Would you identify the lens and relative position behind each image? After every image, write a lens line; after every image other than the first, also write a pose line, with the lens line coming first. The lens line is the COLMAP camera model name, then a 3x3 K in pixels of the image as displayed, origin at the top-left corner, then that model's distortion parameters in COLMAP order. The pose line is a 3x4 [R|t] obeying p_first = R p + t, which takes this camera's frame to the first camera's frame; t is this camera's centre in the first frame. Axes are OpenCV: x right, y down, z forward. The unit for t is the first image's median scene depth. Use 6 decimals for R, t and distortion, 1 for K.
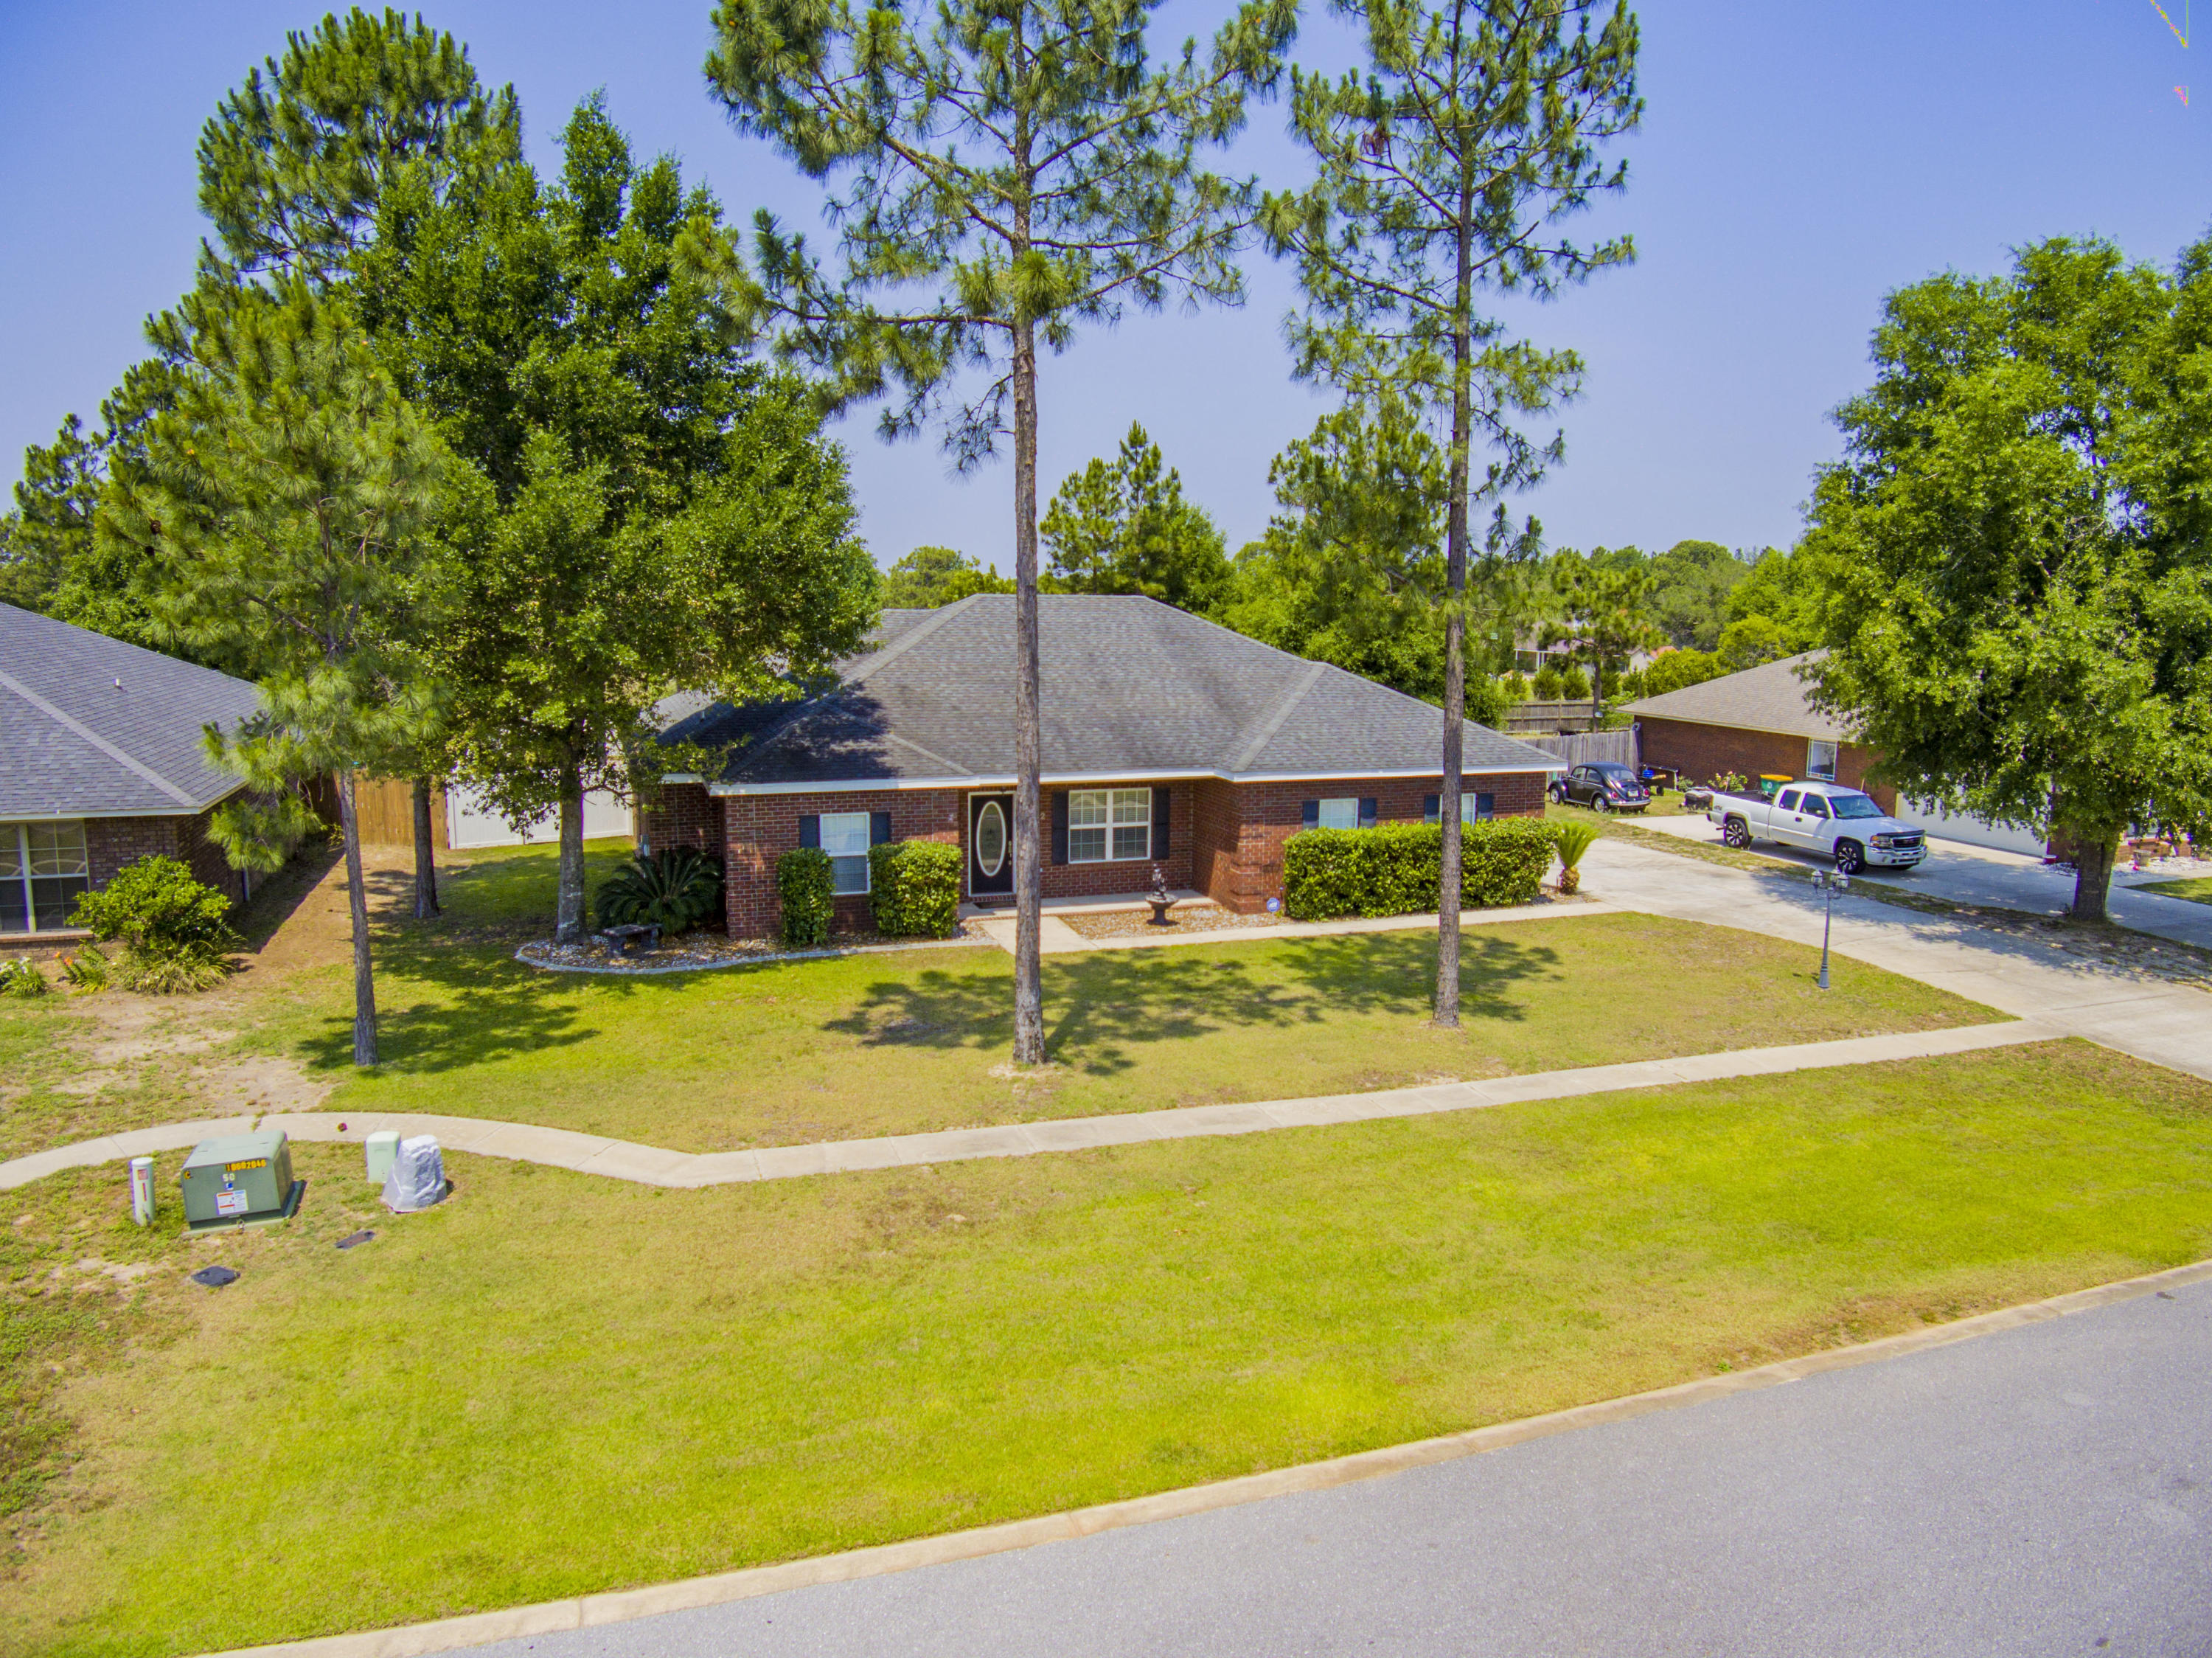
lens RADIAL K [[1471.7, 0, 1095.2], [0, 1471.7, 811.9], [0, 0, 1]] dist [-0.085400, 0.009476]
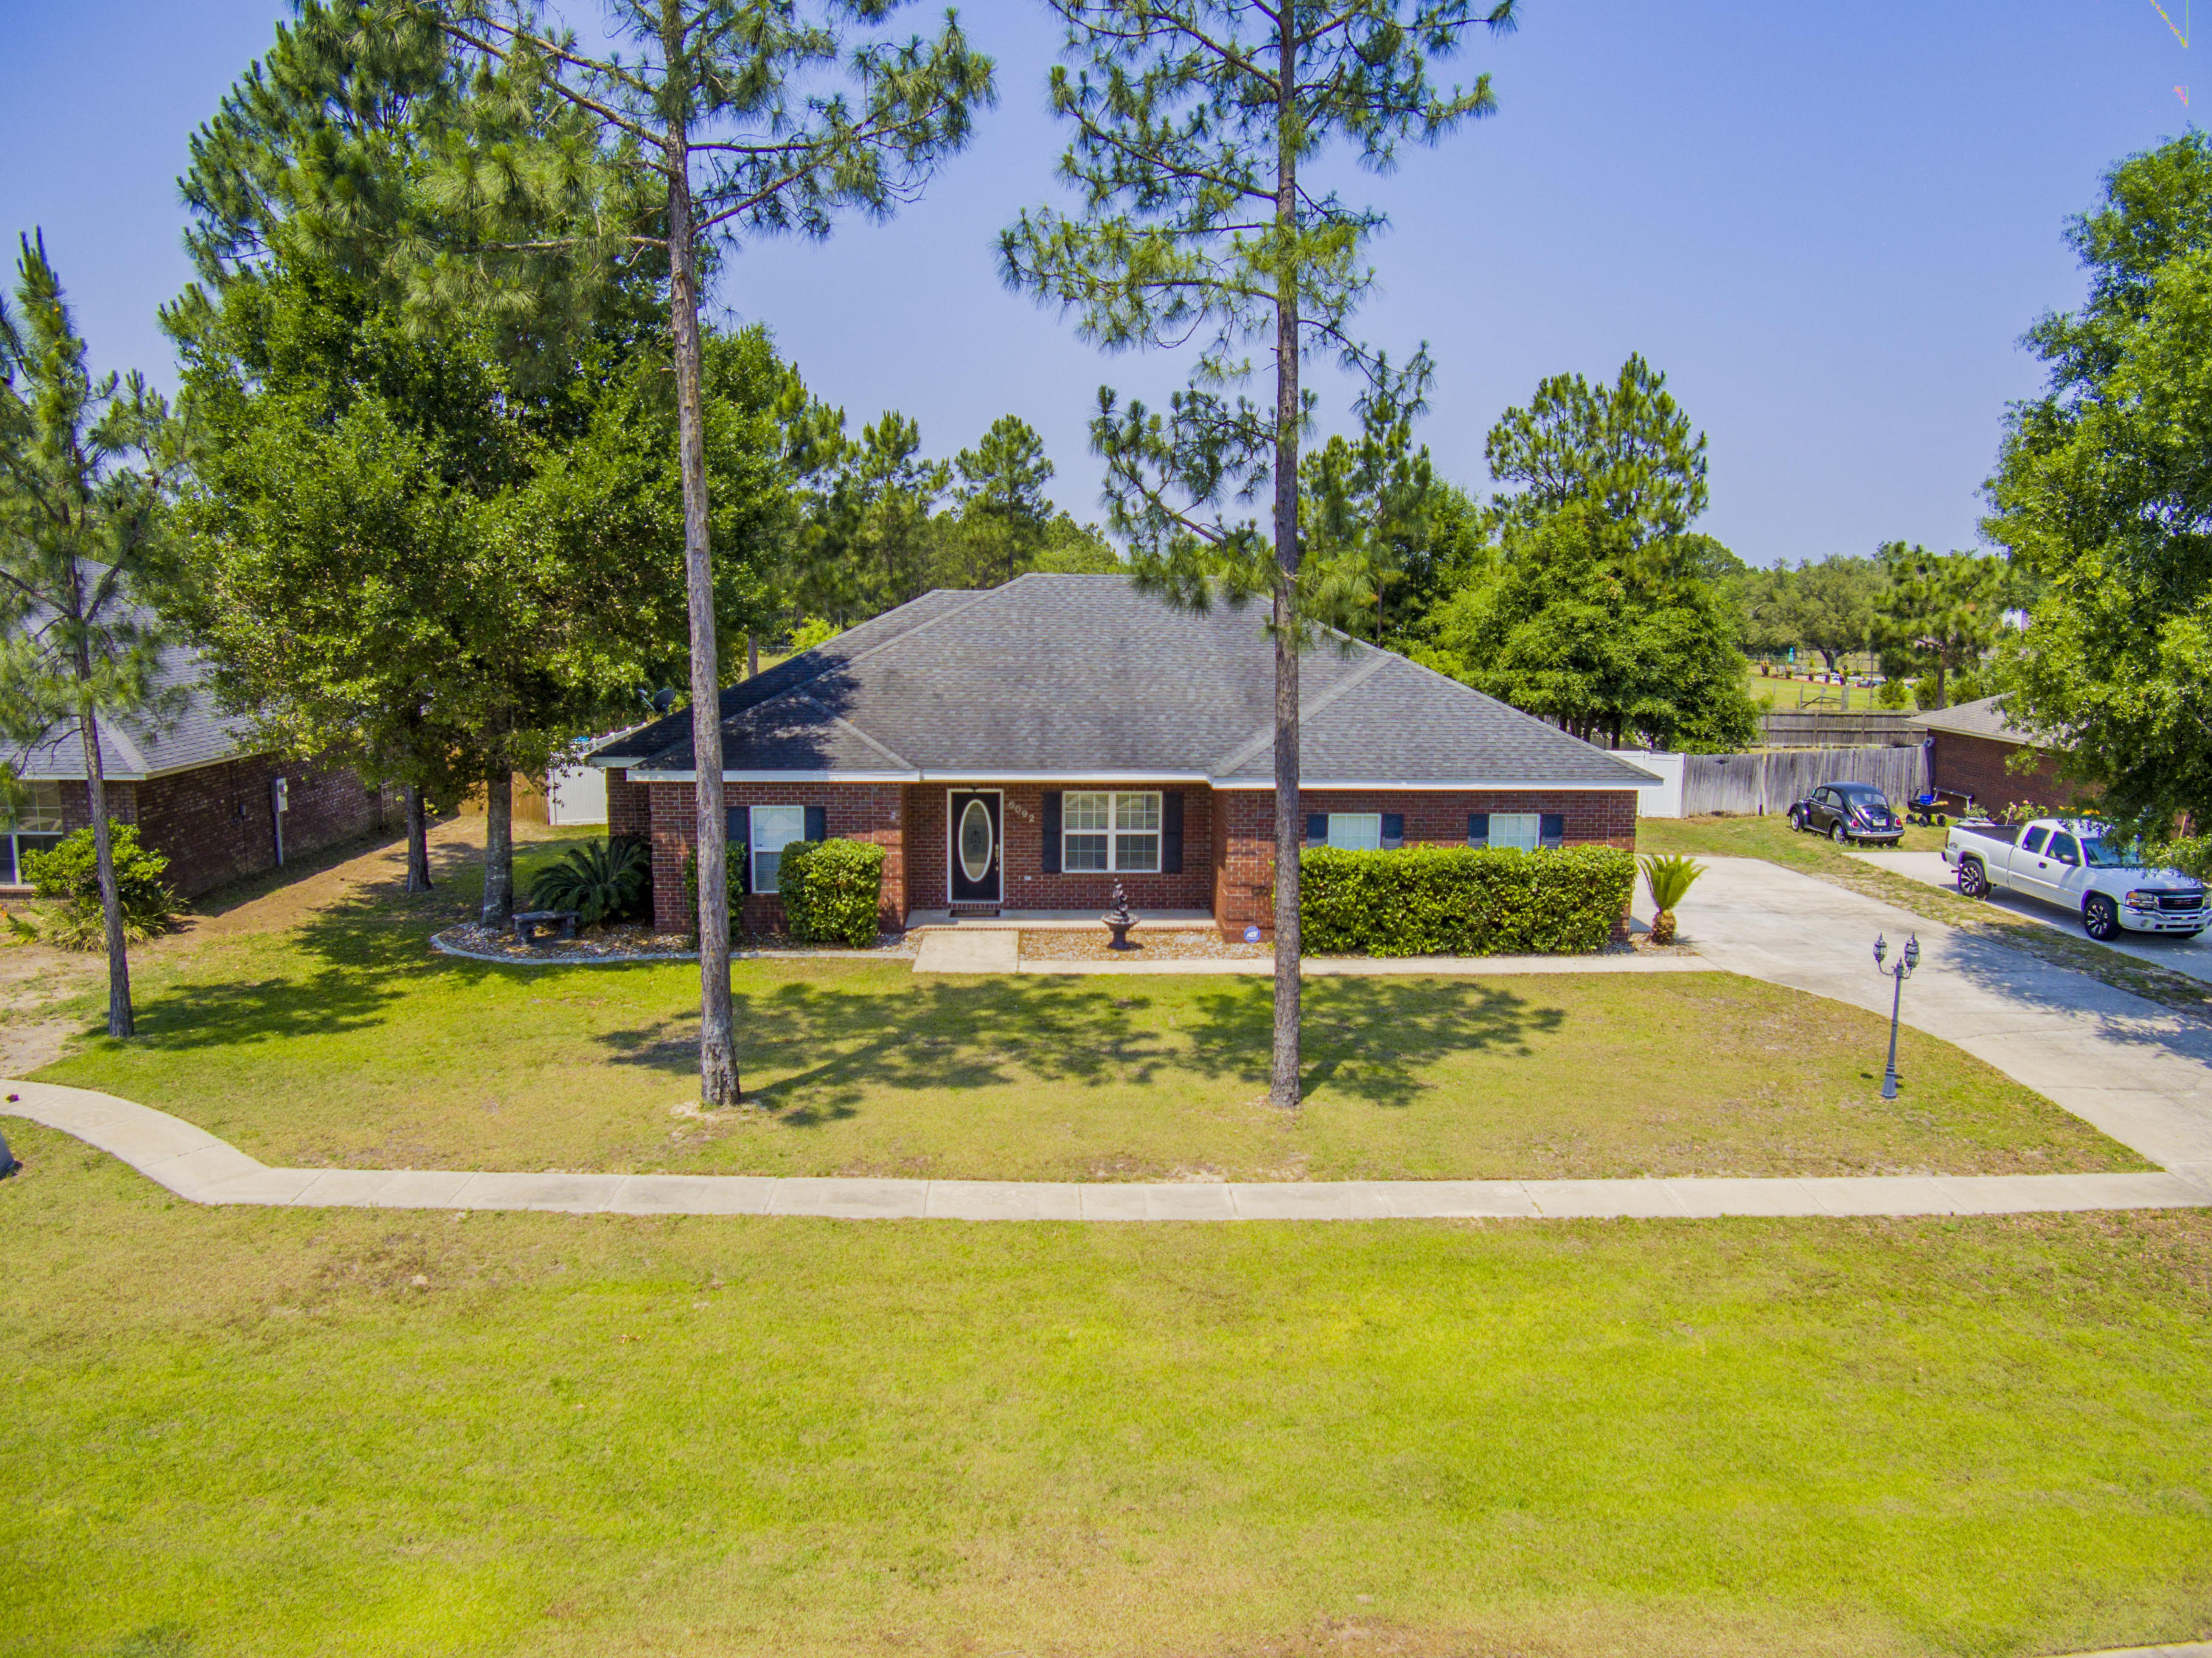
lens RADIAL K [[1471.7, 0, 1106.2], [0, 1471.7, 807.6], [0, 0, 1]] dist [-0.085400, 0.009476]
pose [[0.961197, 0.042286, -0.272604, 0.294921], [-0.042272, 0.999089, 0.005927, -0.012655], [0.272606, 0.005827, 0.962108, 0.172366]]
